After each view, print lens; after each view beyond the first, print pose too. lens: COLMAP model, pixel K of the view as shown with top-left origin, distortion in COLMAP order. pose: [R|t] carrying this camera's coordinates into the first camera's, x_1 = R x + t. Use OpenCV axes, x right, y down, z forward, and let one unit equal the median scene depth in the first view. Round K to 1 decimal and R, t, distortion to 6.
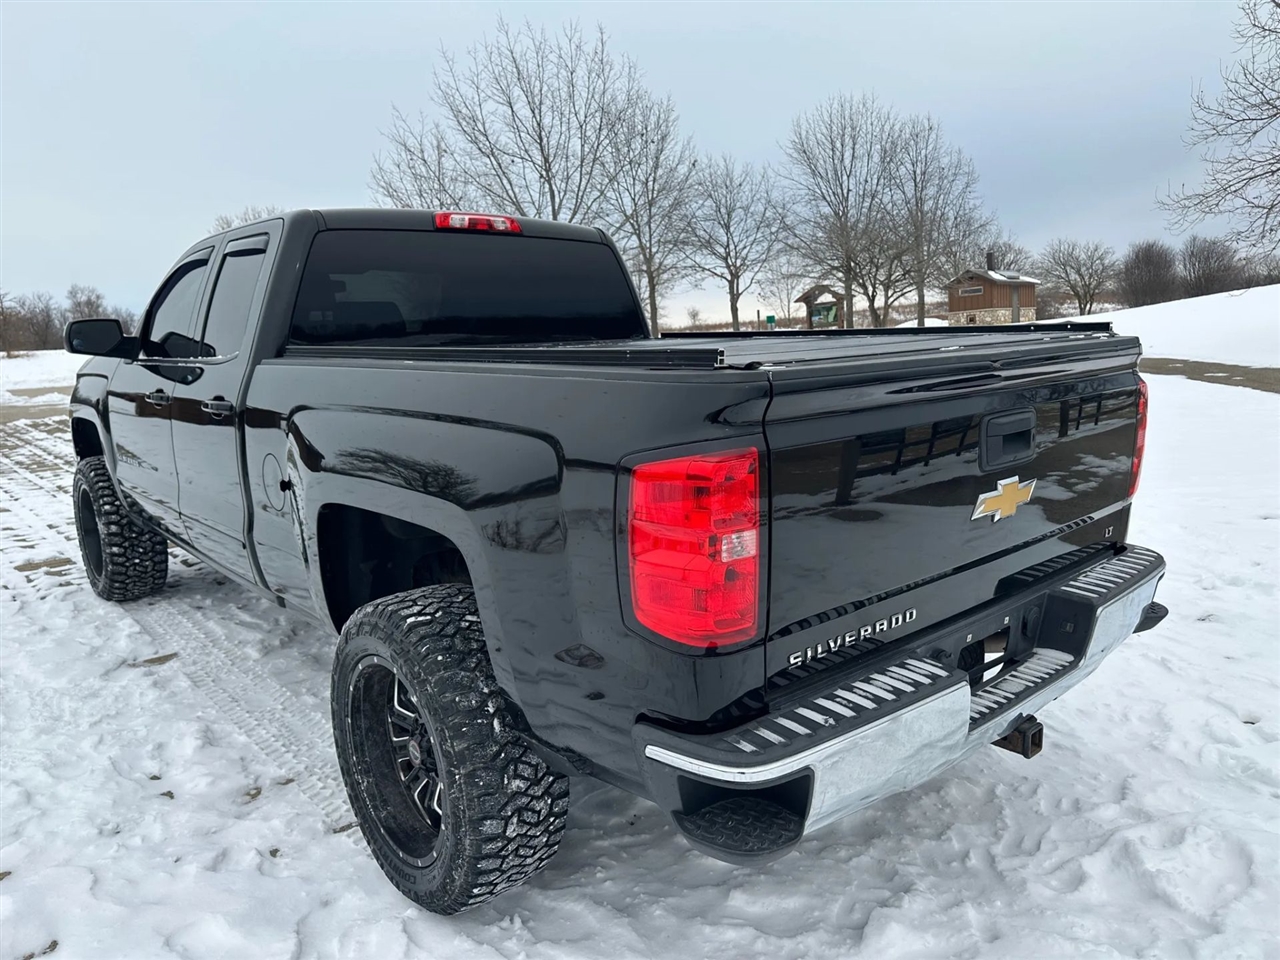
lens RADIAL K [[883.4, 0, 622.8], [0, 883.4, 483.4], [0, 0, 1]] dist [0.038186, -0.040639]
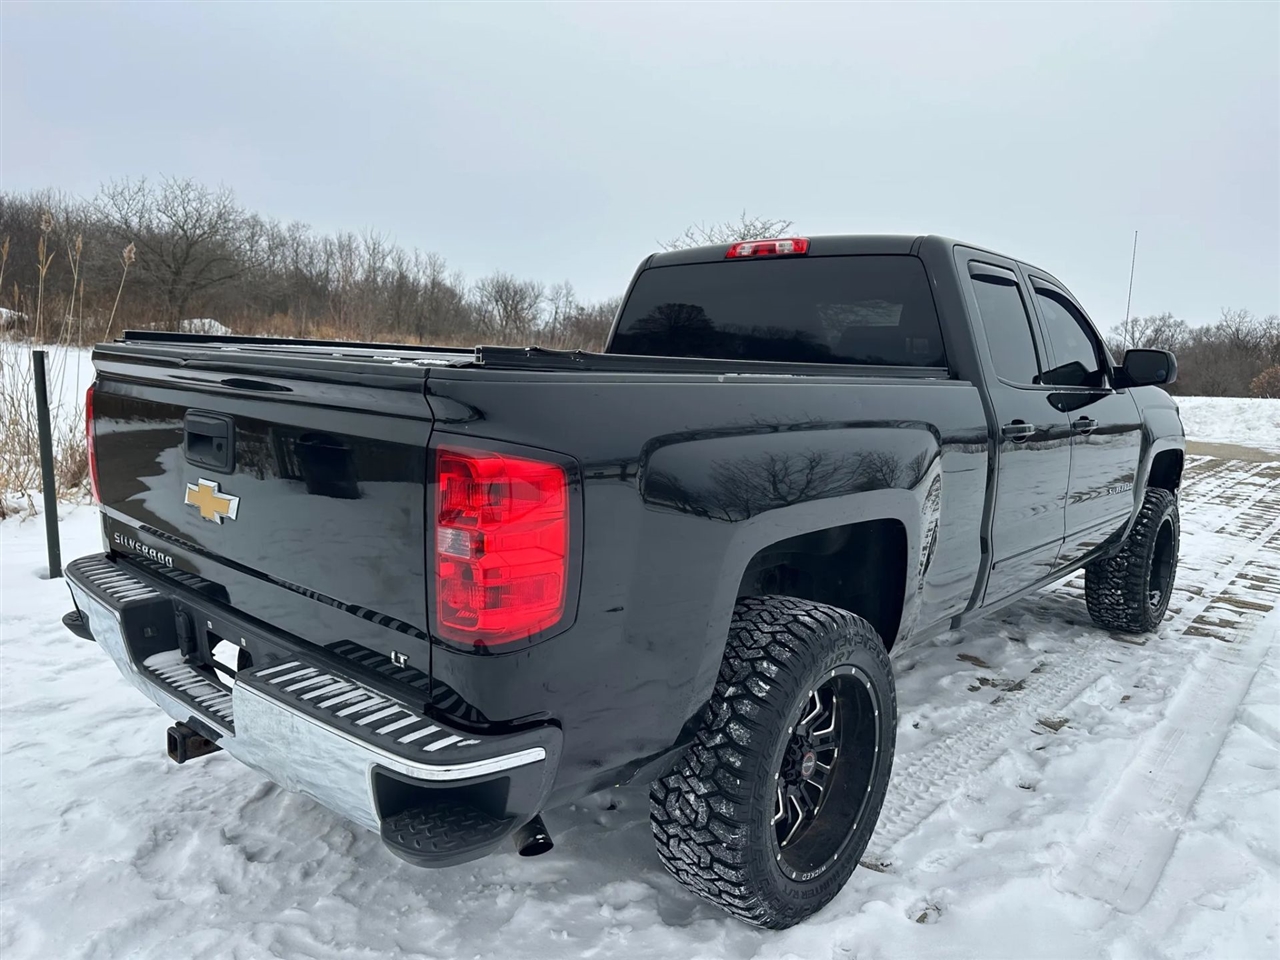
lens RADIAL K [[883.4, 0, 622.8], [0, 883.4, 483.4], [0, 0, 1]] dist [0.038186, -0.040639]
pose [[0.124718, 0.165502, -0.978292, 1.276070], [-0.215373, 0.966996, 0.136135, -0.209840], [0.968535, 0.193719, 0.156246, 1.116222]]
